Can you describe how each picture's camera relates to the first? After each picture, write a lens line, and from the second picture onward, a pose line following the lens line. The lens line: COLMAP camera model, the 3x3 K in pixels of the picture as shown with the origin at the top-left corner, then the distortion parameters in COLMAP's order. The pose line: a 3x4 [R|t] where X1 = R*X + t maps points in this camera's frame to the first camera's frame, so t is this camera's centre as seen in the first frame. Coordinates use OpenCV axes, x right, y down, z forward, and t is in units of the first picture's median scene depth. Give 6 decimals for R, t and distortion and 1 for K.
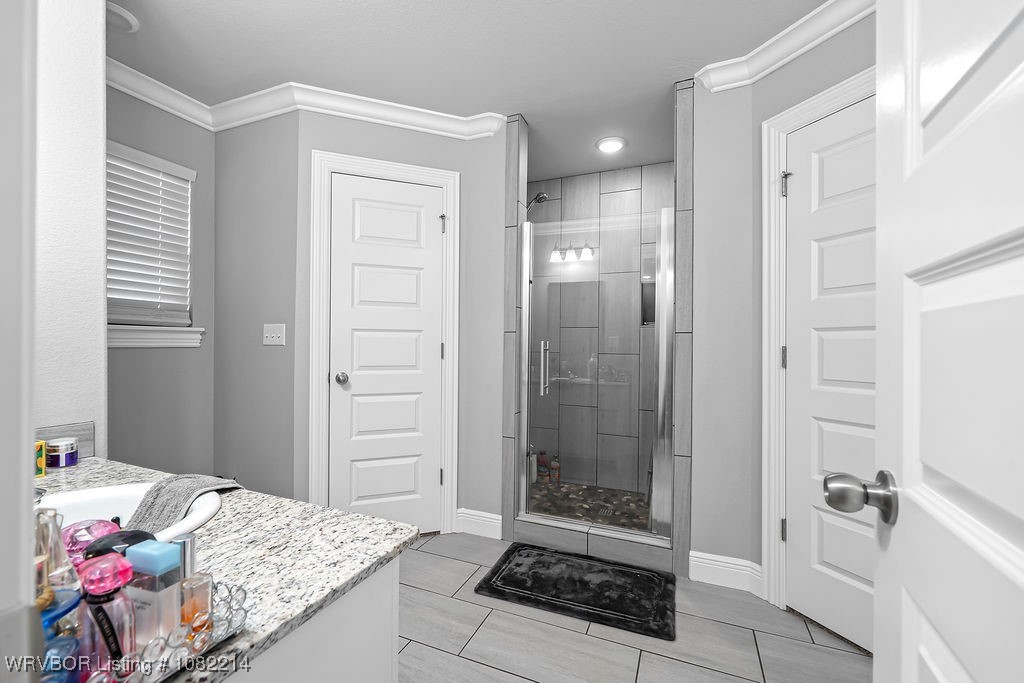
lens RADIAL K [[419.0, 0, 512.0], [0, 419.0, 341.5], [0, 0, 1]] dist [-0.000510, -0.000038]
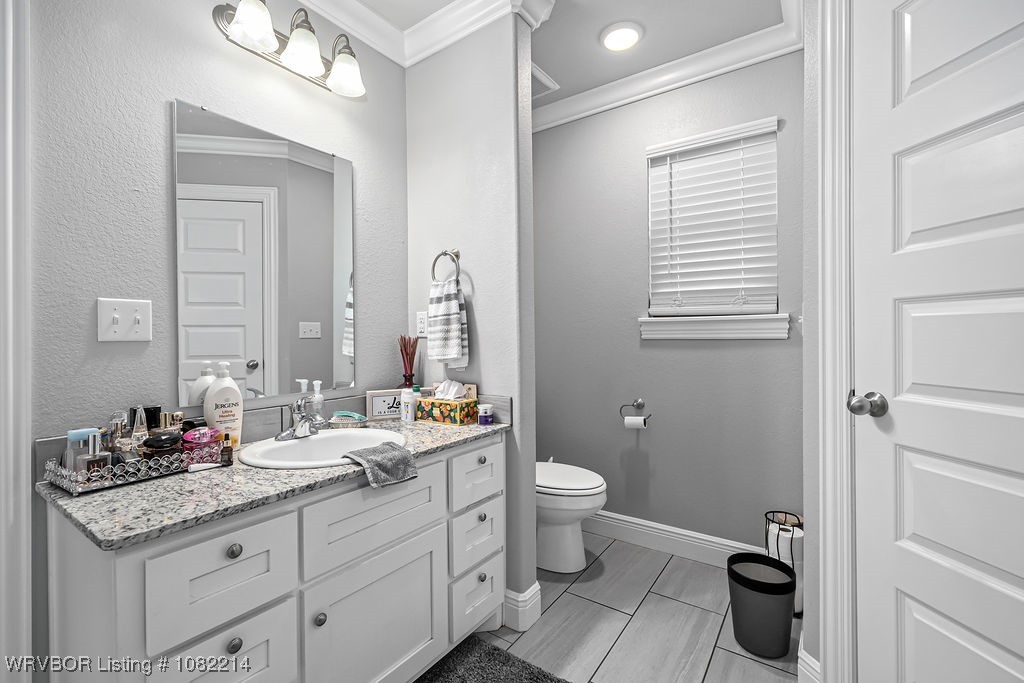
lens RADIAL K [[451.9, 0, 509.4], [0, 451.9, 338.6], [0, 0, 1]] dist [0.000192, -0.000199]
pose [[-0.215566, -0.002350, -0.976487, 0.189158], [0.011700, 0.999919, -0.004989, 0.010910], [0.976419, -0.012501, -0.215521, 0.724545]]
